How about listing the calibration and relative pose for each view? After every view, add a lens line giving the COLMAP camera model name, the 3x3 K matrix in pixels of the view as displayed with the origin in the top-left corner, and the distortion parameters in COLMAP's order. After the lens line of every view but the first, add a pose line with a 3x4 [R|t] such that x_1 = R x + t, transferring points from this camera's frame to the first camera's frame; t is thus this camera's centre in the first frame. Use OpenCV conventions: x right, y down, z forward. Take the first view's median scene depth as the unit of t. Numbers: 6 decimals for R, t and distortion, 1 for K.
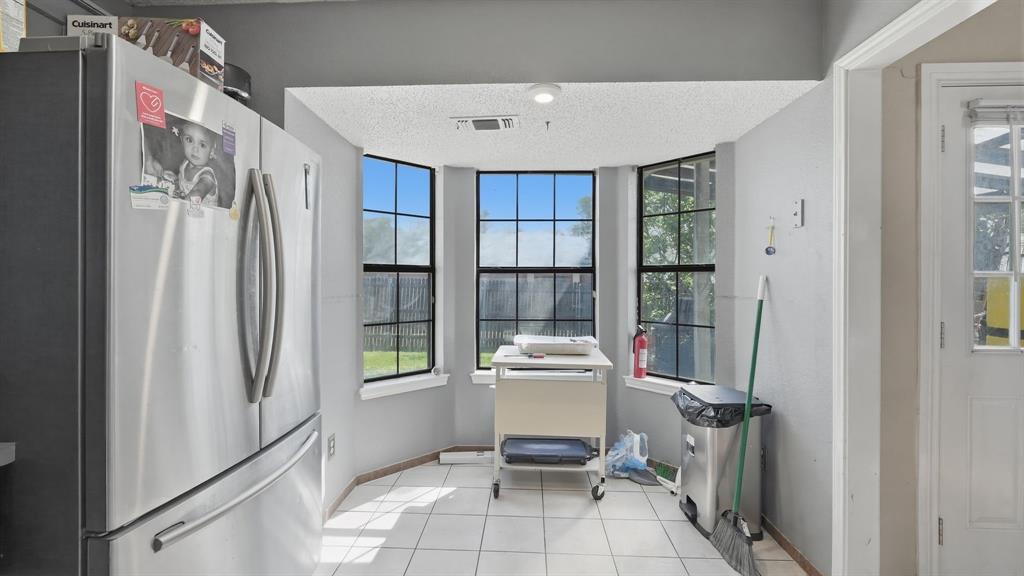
lens RADIAL K [[430.4, 0, 503.2], [0, 430.4, 286.9], [0, 0, 1]] dist [-0.003261, 0.000445]
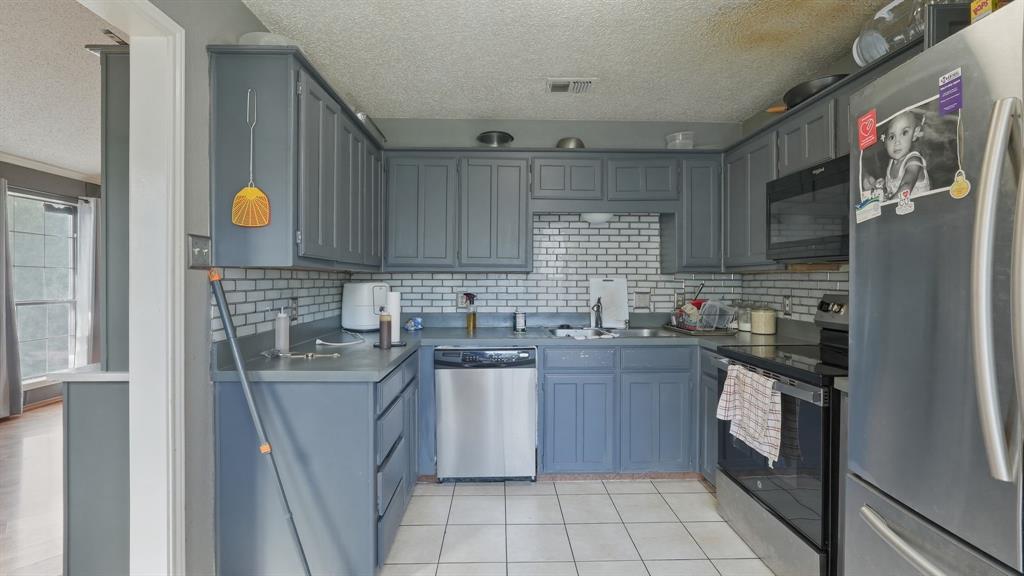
lens RADIAL K [[430.4, 0, 503.2], [0, 430.4, 286.9], [0, 0, 1]] dist [-0.003261, 0.000445]
pose [[-0.997854, -0.004255, -0.065344, 0.217419], [-0.005973, 0.999641, 0.026116, -0.022396], [0.065209, 0.026451, -0.997521, 1.942632]]
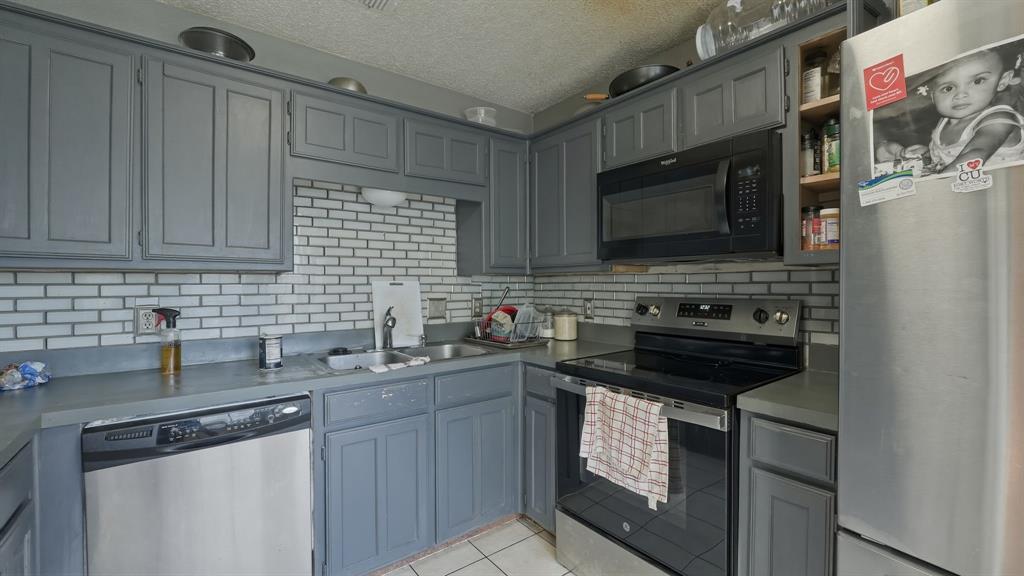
lens RADIAL K [[430.4, 0, 503.2], [0, 430.4, 286.9], [0, 0, 1]] dist [-0.003261, 0.000445]
pose [[-0.767674, 0.004846, -0.640823, 0.316938], [-0.005255, 0.999890, 0.013857, -0.012633], [0.640819, 0.014005, -0.767564, 1.089007]]
